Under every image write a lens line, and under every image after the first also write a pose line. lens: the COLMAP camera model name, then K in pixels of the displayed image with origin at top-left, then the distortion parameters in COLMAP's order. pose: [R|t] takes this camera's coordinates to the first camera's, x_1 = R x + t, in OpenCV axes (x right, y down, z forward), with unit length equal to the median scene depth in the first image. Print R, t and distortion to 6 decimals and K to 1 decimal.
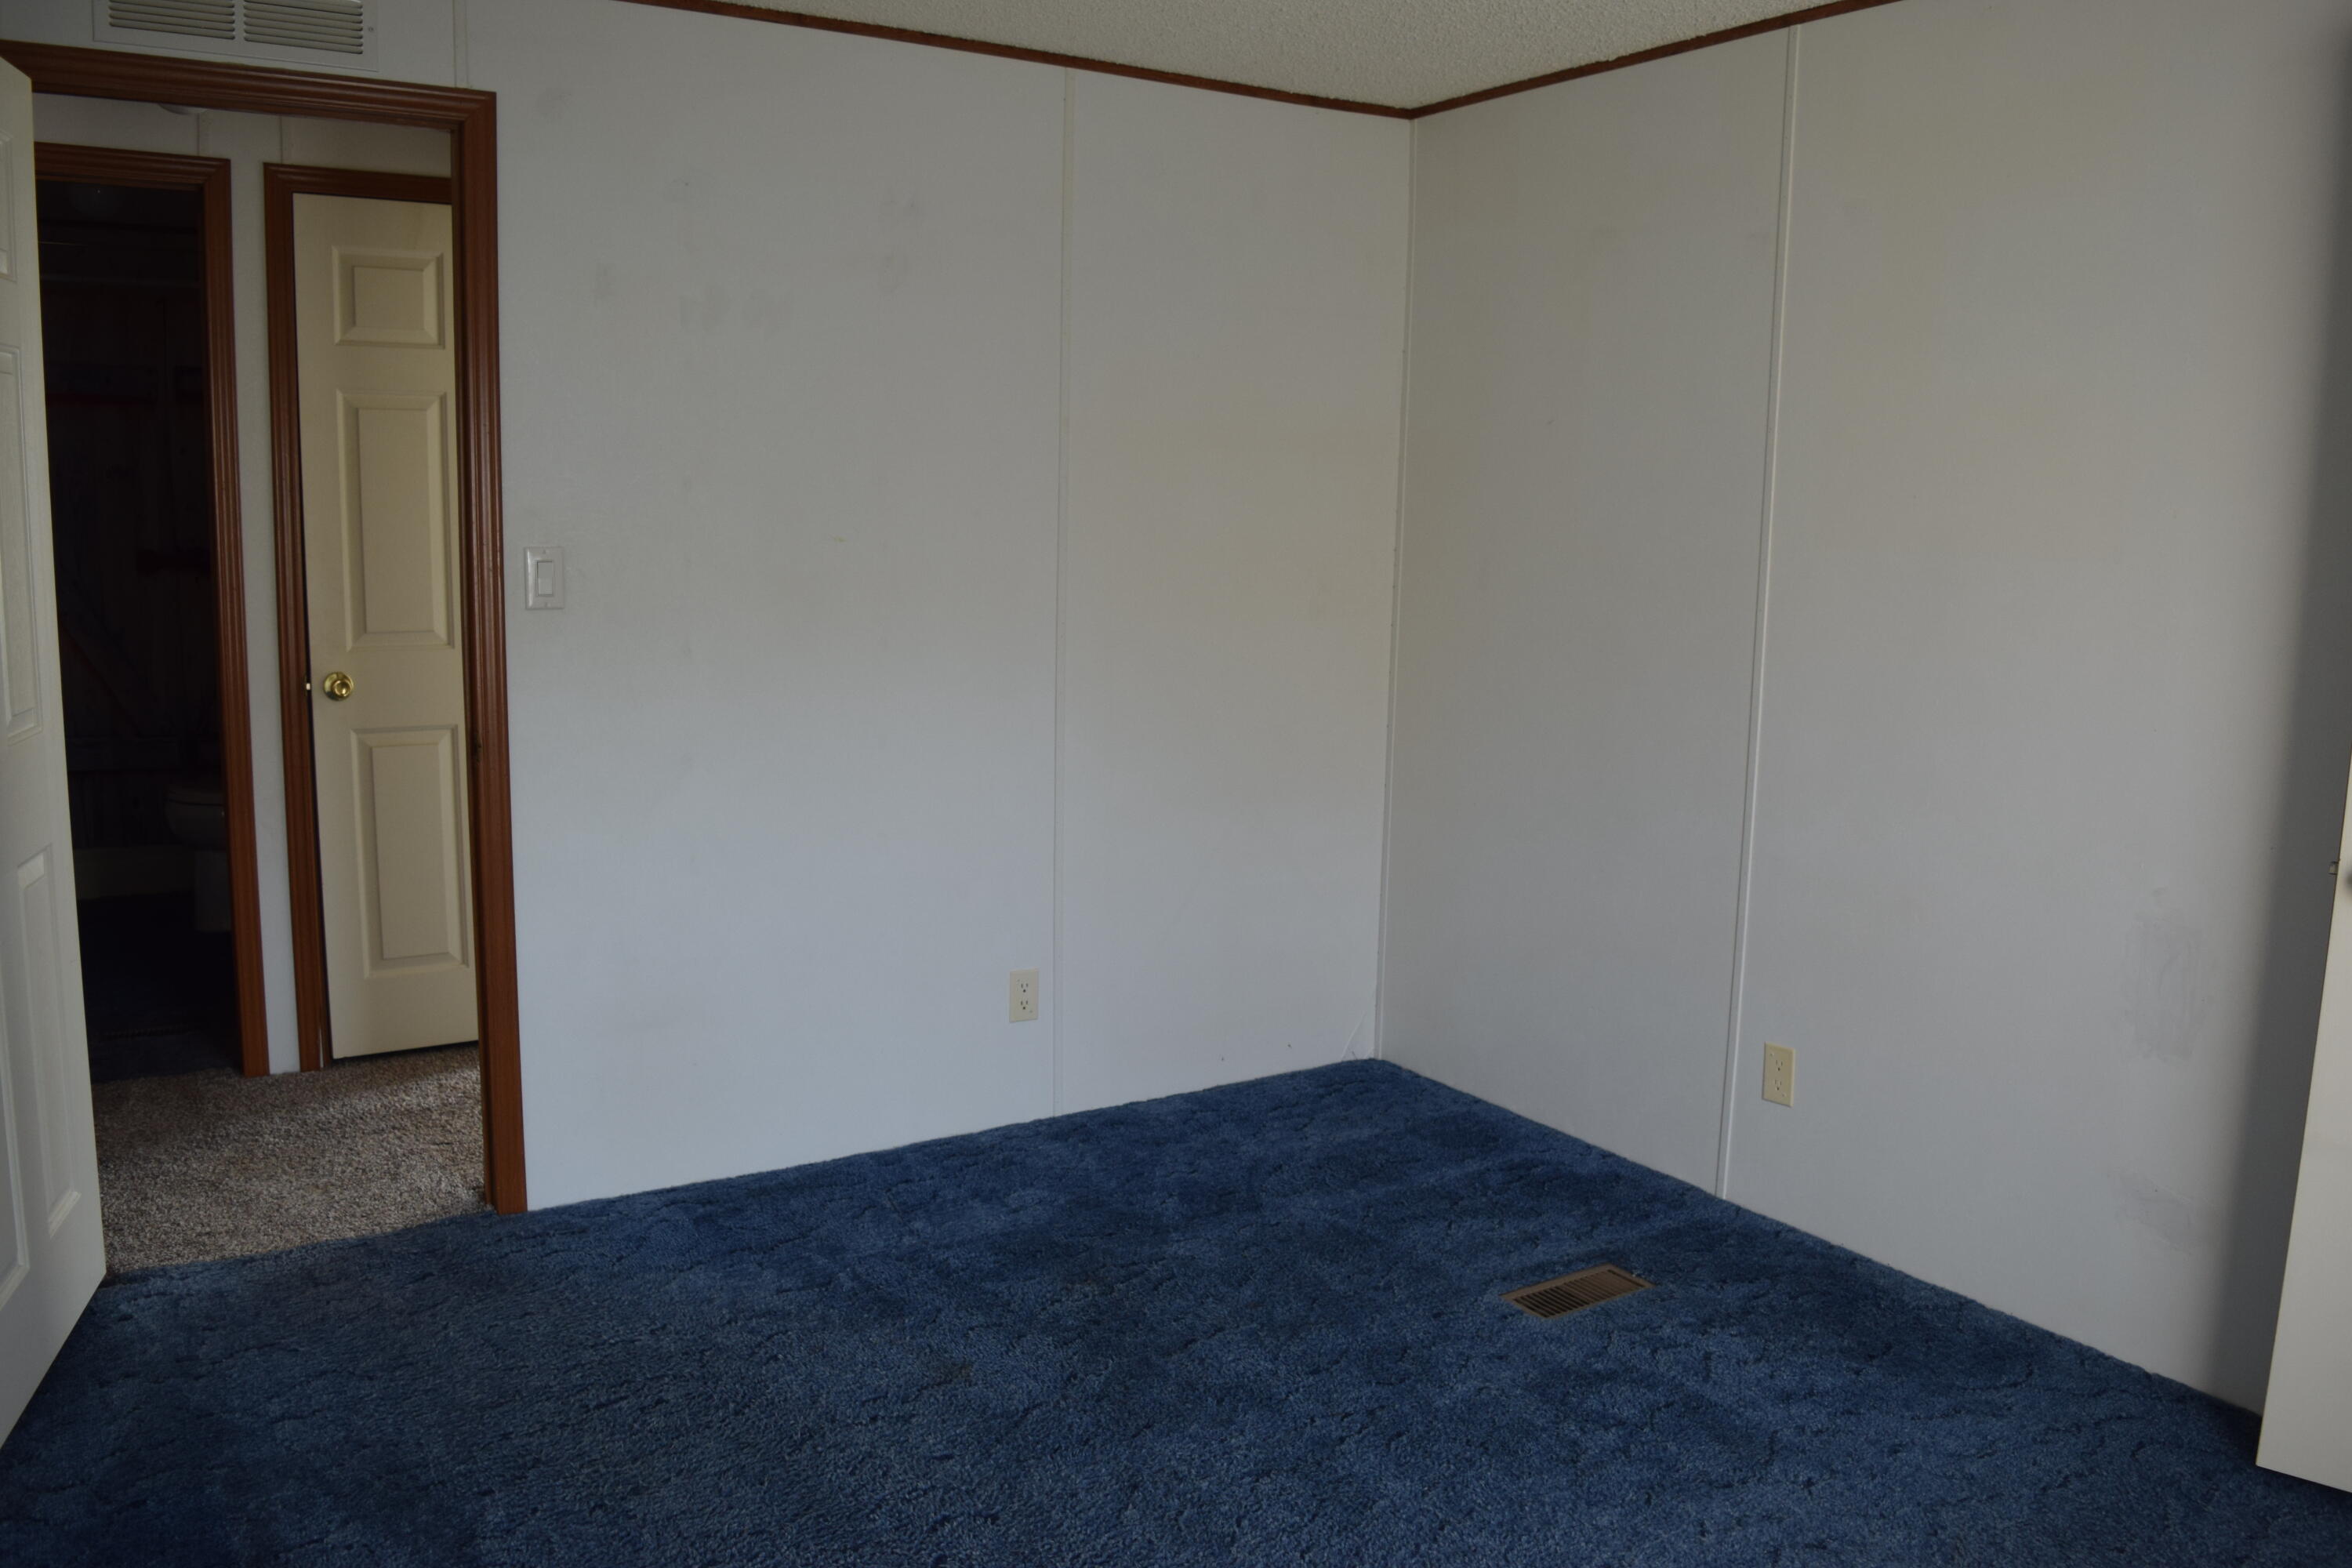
lens RADIAL K [[1820.4, 0, 1169.4], [0, 1820.4, 779.5], [0, 0, 1]] dist [-0.083929, 0.010619]
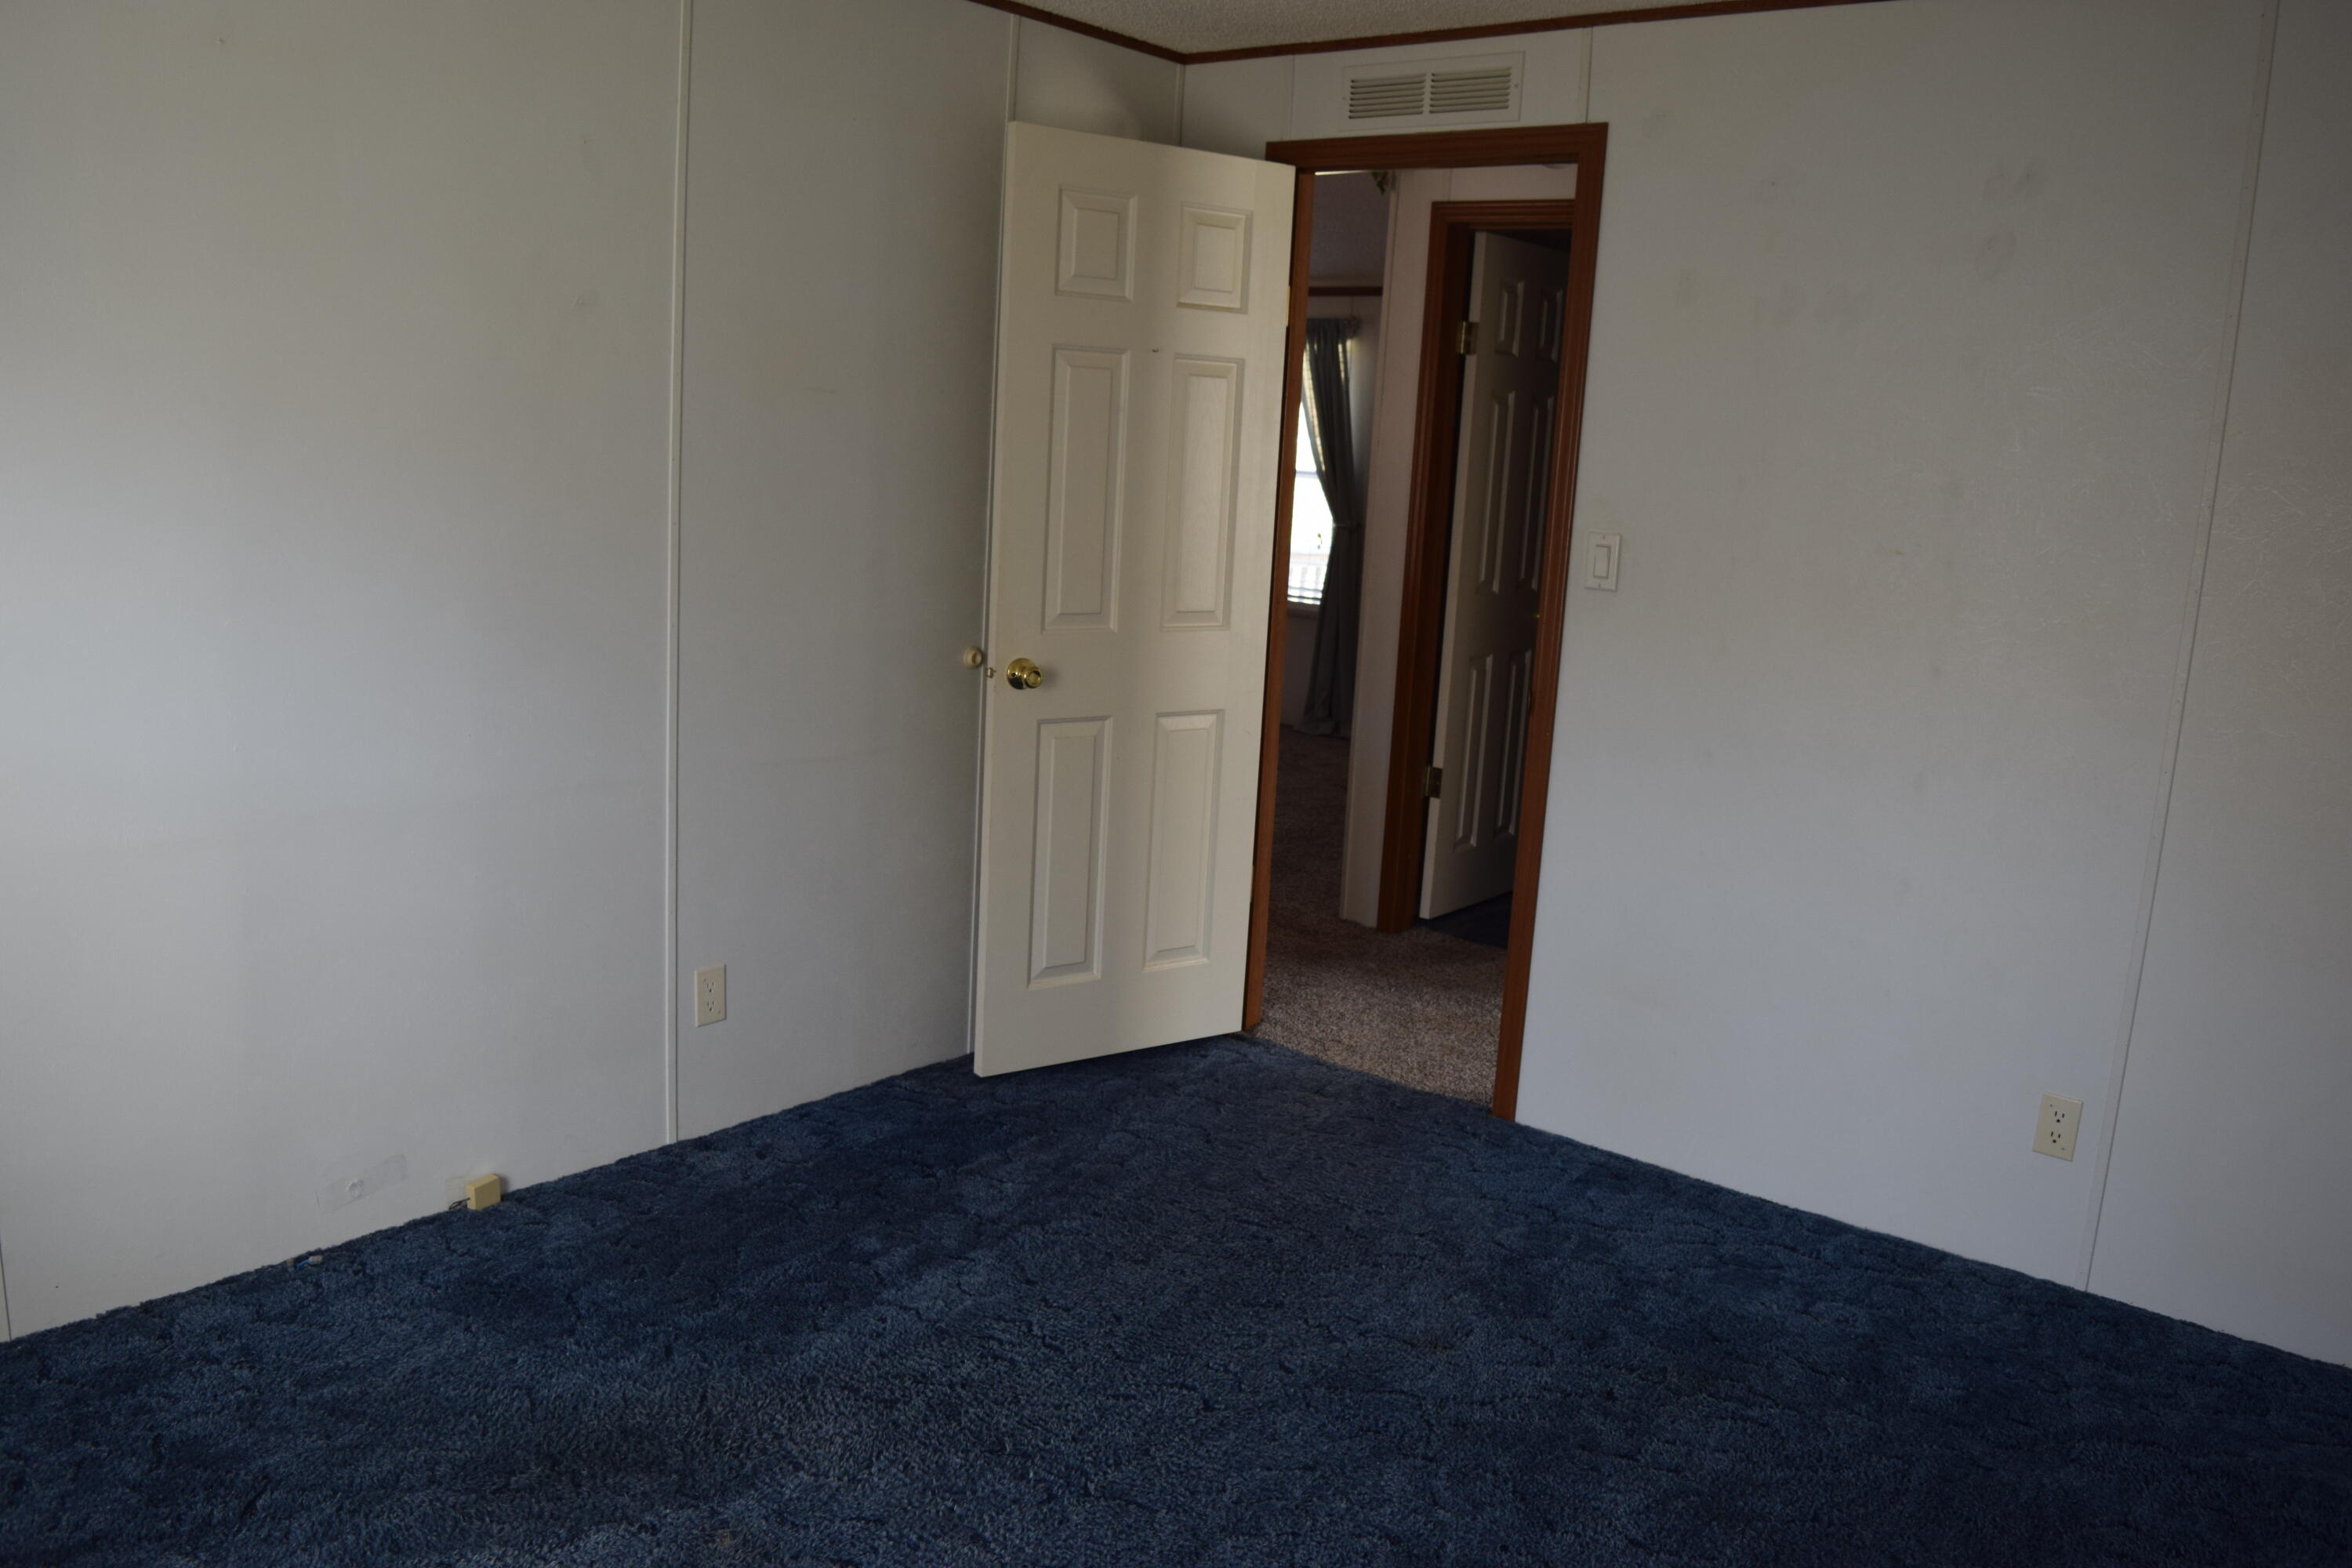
lens RADIAL K [[1820.4, 0, 1173.5], [0, 1820.4, 783.2], [0, 0, 1]] dist [-0.083929, 0.010619]
pose [[0.317944, 0.175009, -0.931817, 0.615760], [-0.190757, 0.974526, 0.117943, -0.060798], [0.928721, 0.140252, 0.343229, 0.398726]]
